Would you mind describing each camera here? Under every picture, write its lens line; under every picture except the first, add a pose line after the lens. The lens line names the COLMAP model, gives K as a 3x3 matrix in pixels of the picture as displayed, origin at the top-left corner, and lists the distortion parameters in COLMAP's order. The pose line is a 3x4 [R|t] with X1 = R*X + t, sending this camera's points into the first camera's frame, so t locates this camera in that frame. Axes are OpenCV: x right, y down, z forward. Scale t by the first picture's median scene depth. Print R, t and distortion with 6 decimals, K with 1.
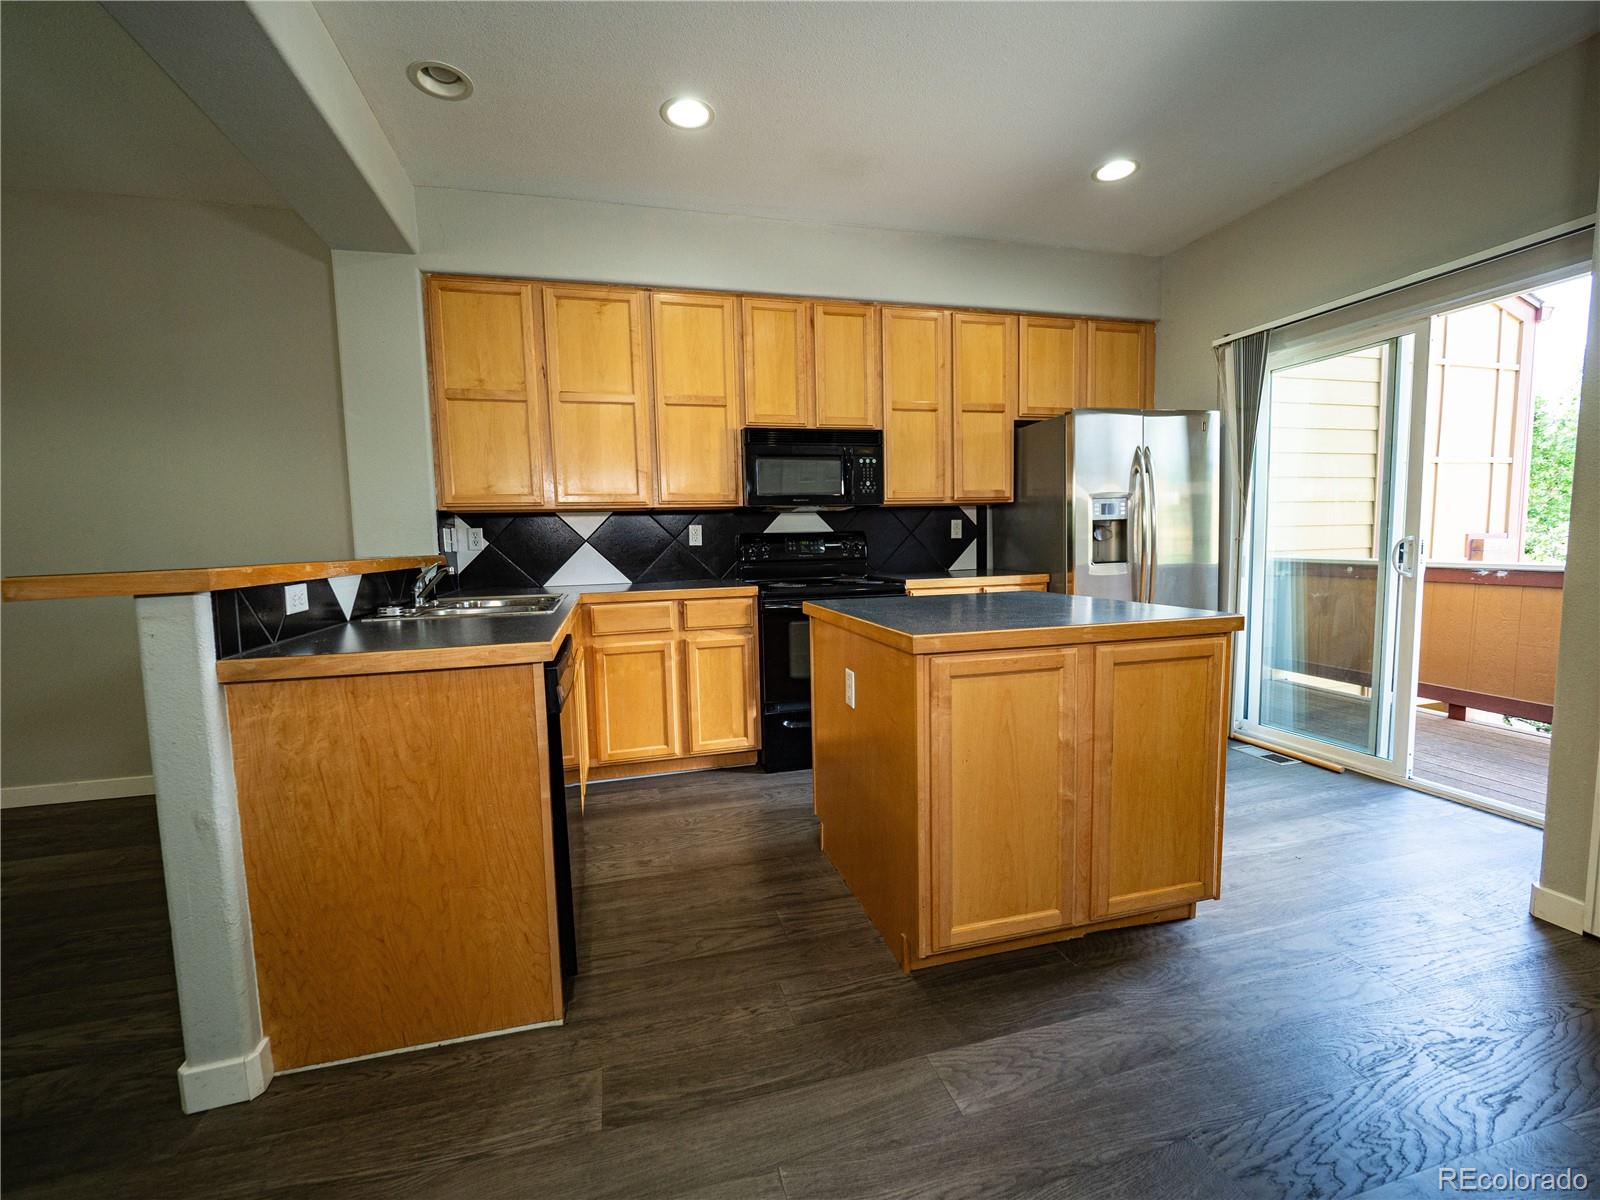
lens RADIAL K [[666.5, 0, 786.1], [0, 666.5, 600.5], [0, 0, 1]] dist [-0.006352, -0.000191]
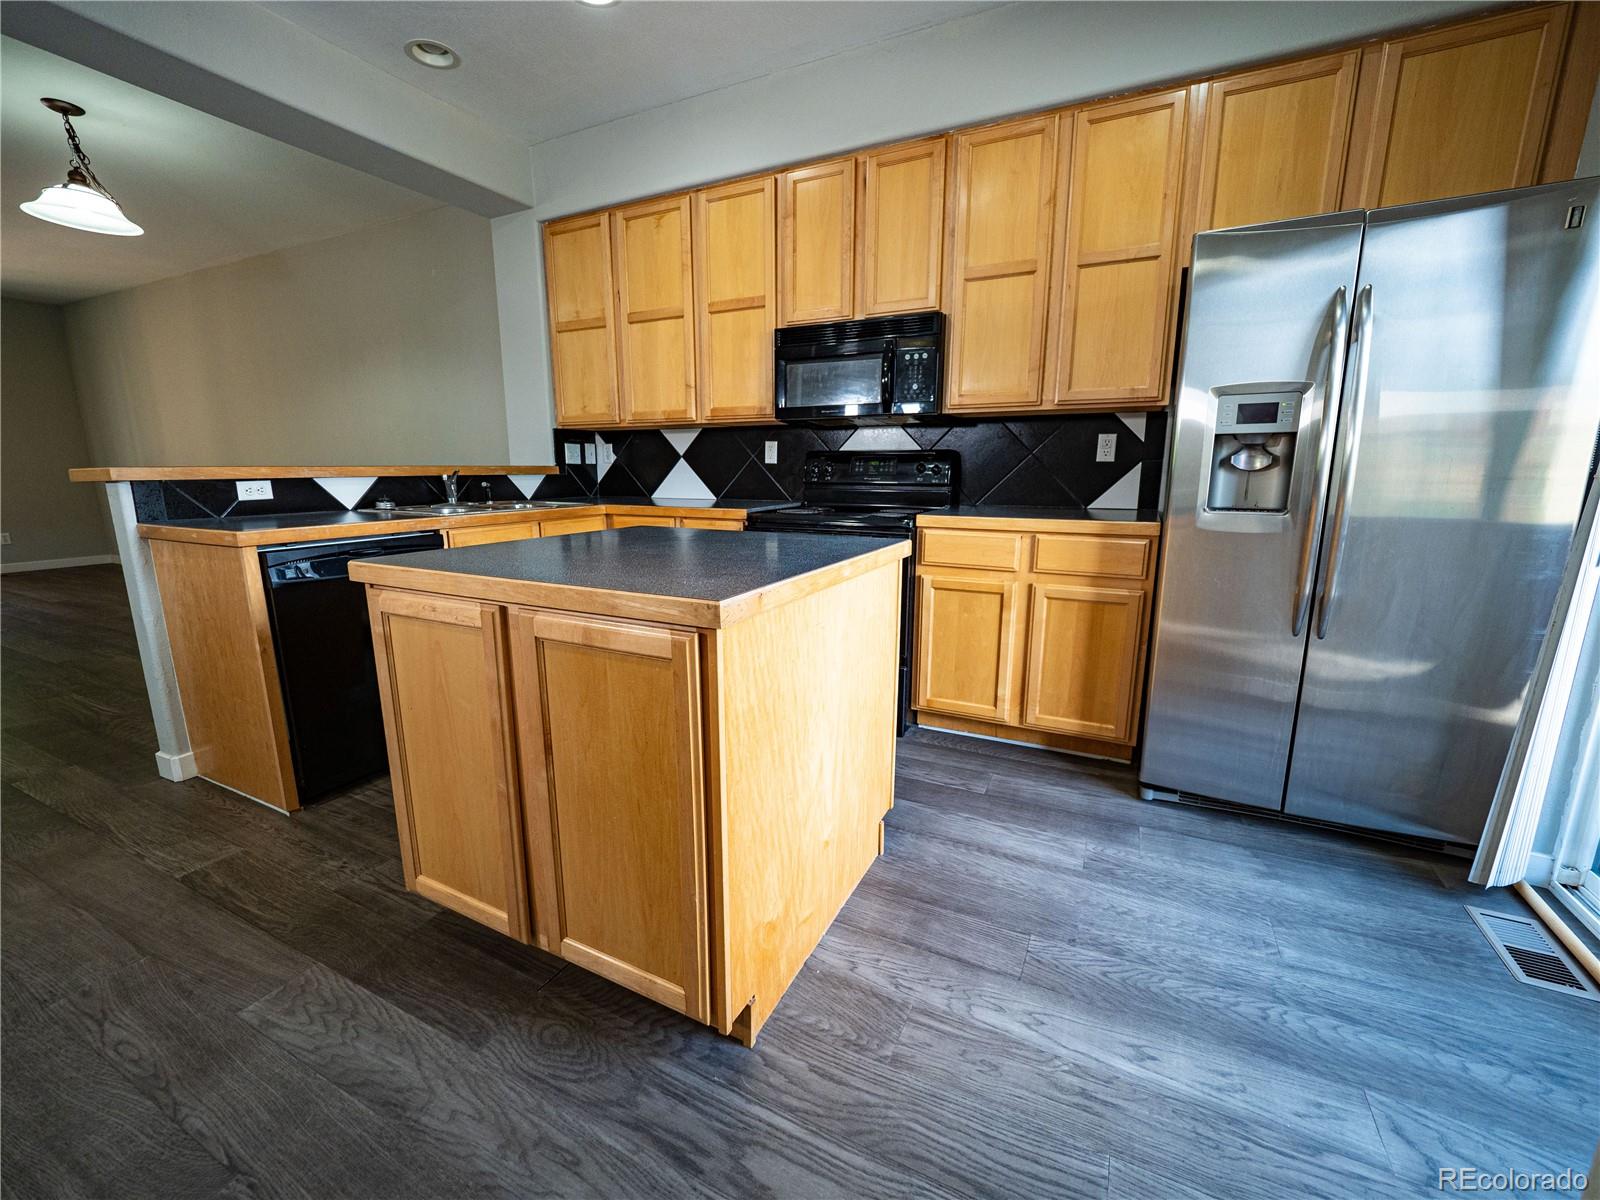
lens RADIAL K [[666.5, 0, 793.2], [0, 666.5, 601.5], [0, 0, 1]] dist [-0.006352, -0.000191]
pose [[0.748395, 0.156300, -0.644573, 0.581685], [-0.076779, 0.985719, 0.149877, -0.036079], [0.658794, -0.062678, 0.749708, 0.323733]]
